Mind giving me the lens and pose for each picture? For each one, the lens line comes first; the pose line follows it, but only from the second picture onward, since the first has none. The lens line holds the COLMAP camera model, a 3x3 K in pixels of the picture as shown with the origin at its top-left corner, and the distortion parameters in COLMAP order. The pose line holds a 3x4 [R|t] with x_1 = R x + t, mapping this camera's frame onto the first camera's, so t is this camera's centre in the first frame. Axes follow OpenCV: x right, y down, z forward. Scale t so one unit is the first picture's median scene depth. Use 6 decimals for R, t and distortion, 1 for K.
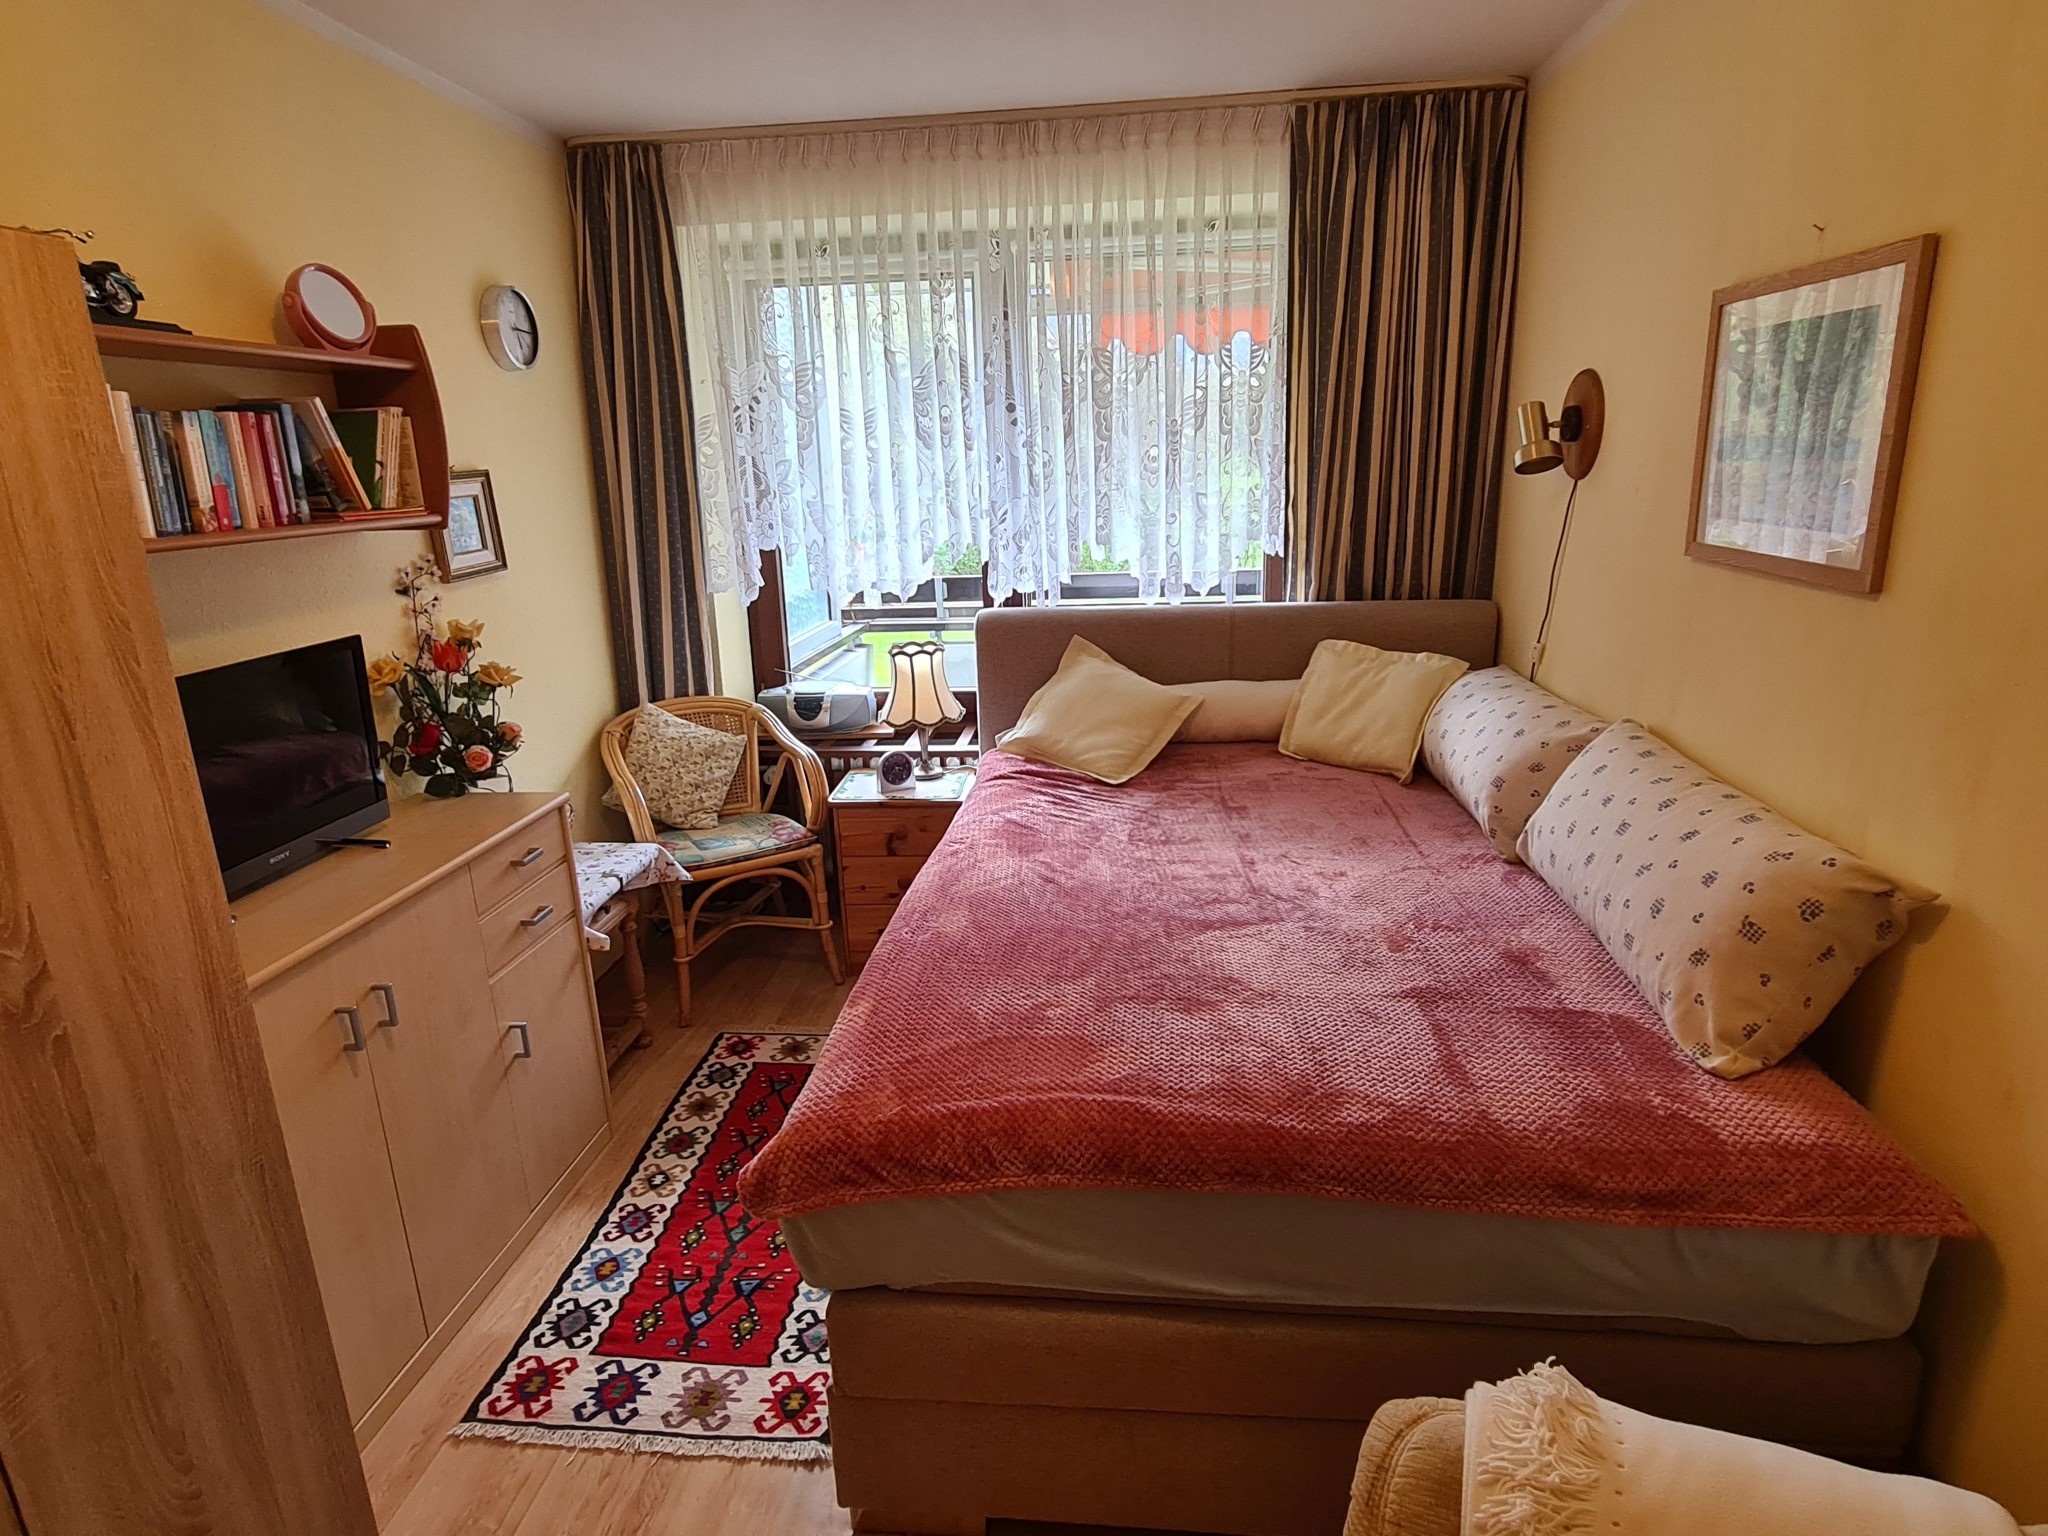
lens RADIAL K [[1159.1, 0, 1019.5], [0, 1159.1, 755.8], [0, 0, 1]] dist [-0.003658, 0.000702]
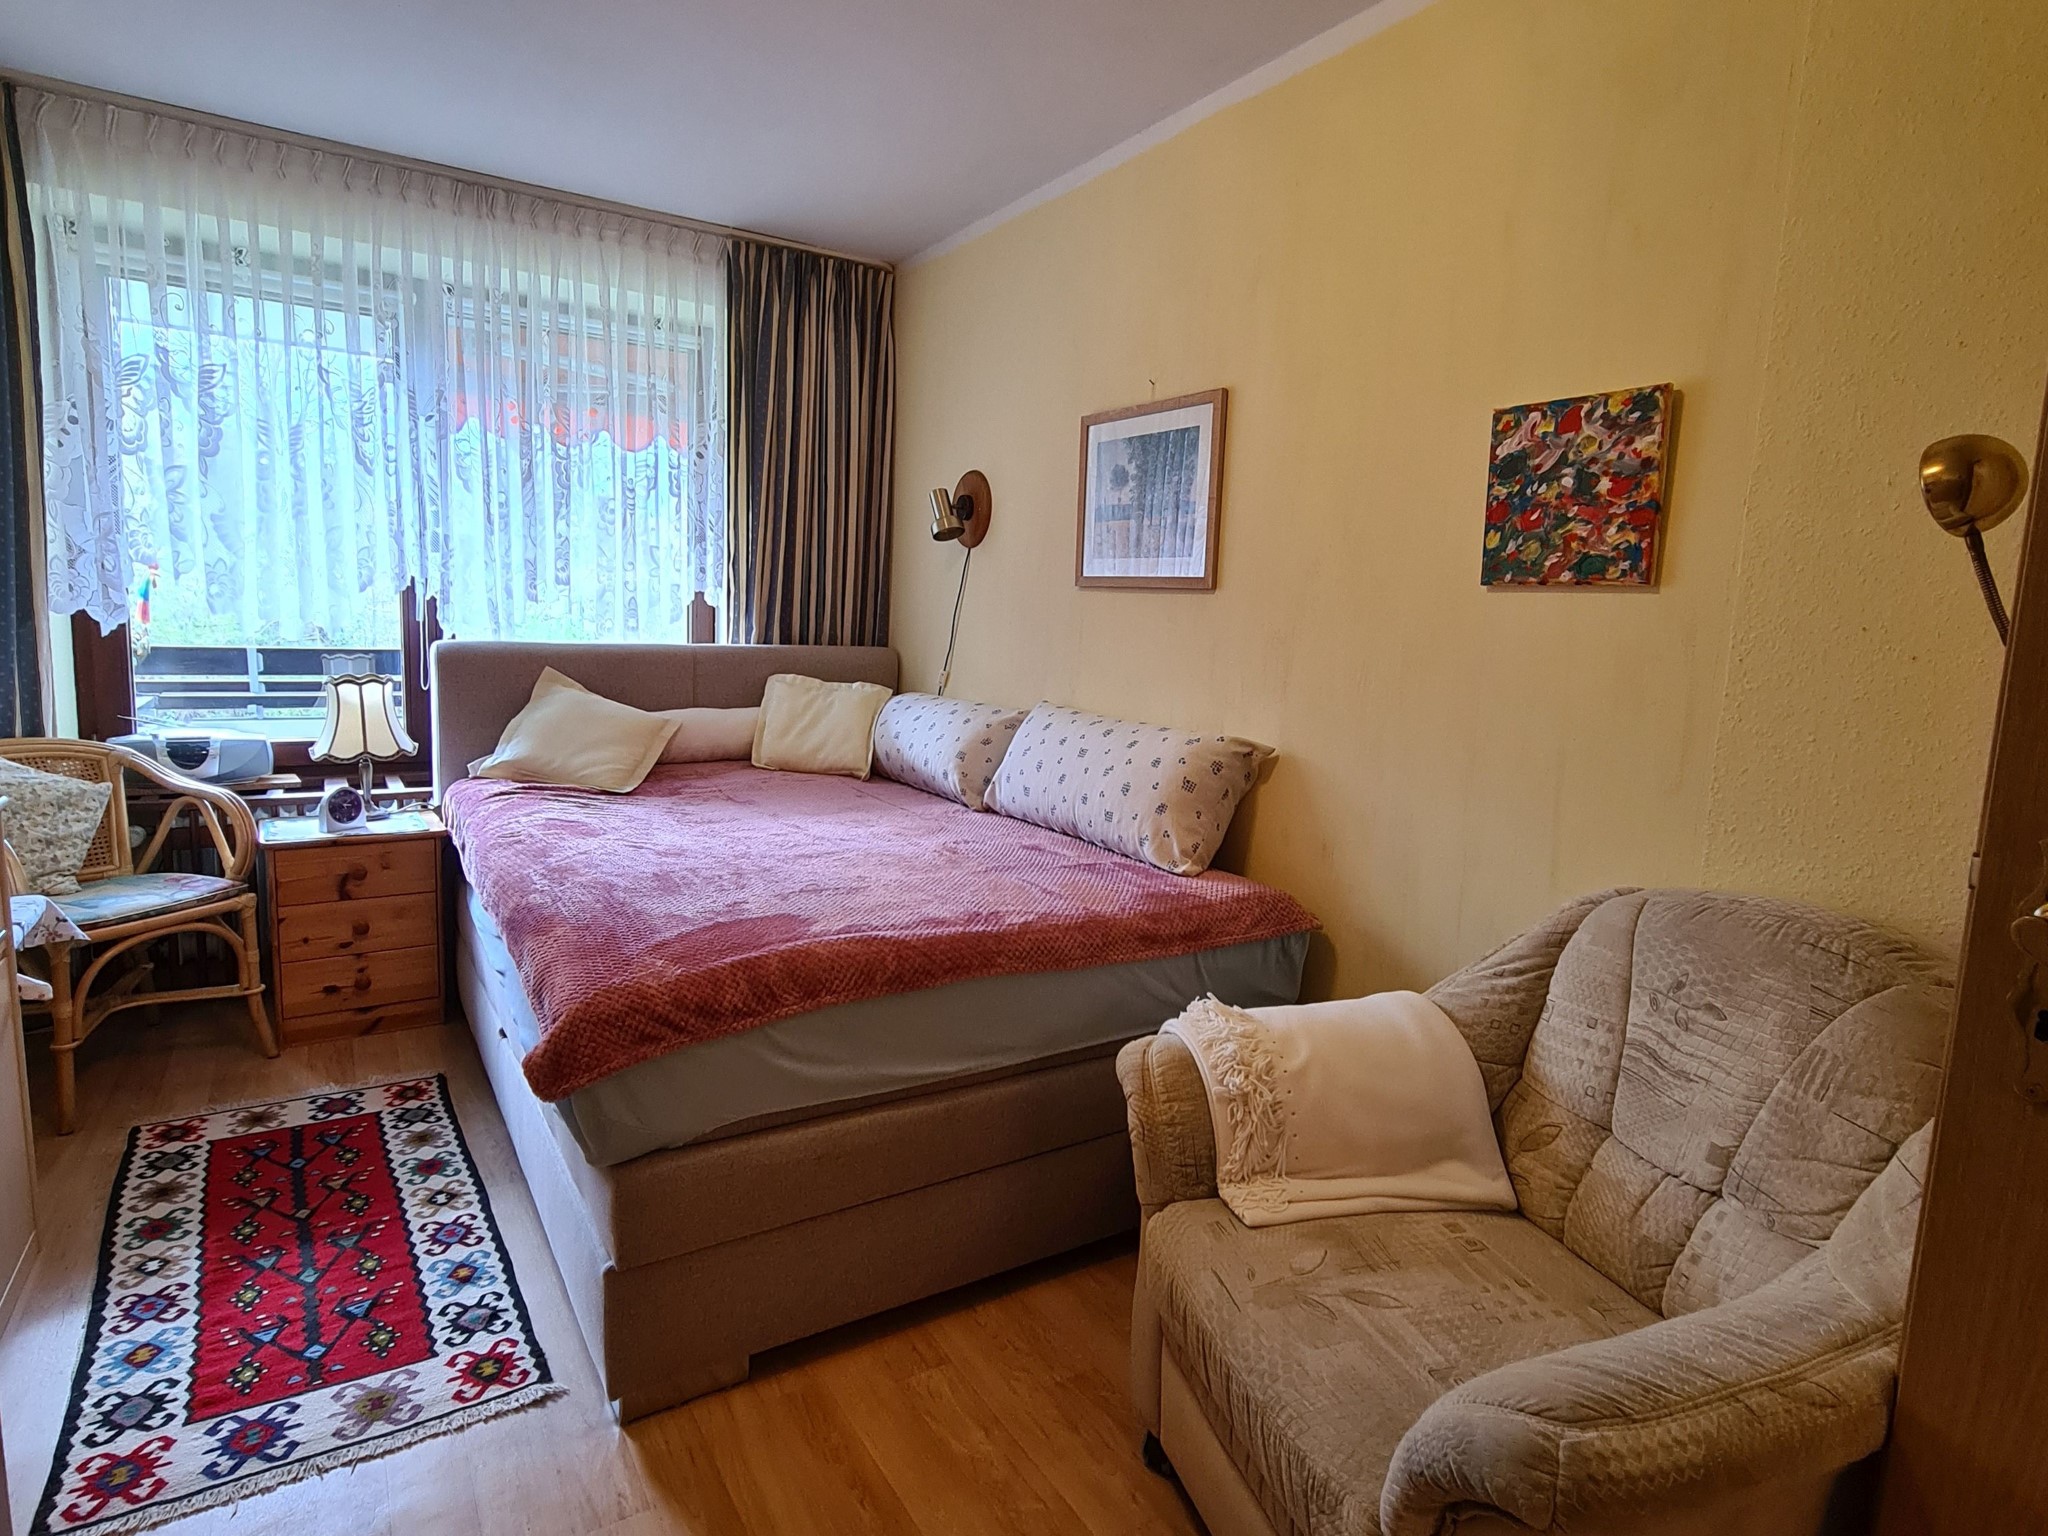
lens RADIAL K [[1159.1, 0, 1019.5], [0, 1159.1, 755.8], [0, 0, 1]] dist [-0.003658, 0.000702]
pose [[0.773790, -0.011473, 0.633338, -0.307994], [0.100211, 0.989462, -0.104510, 0.137448], [-0.625465, 0.144336, 0.766786, -0.052145]]
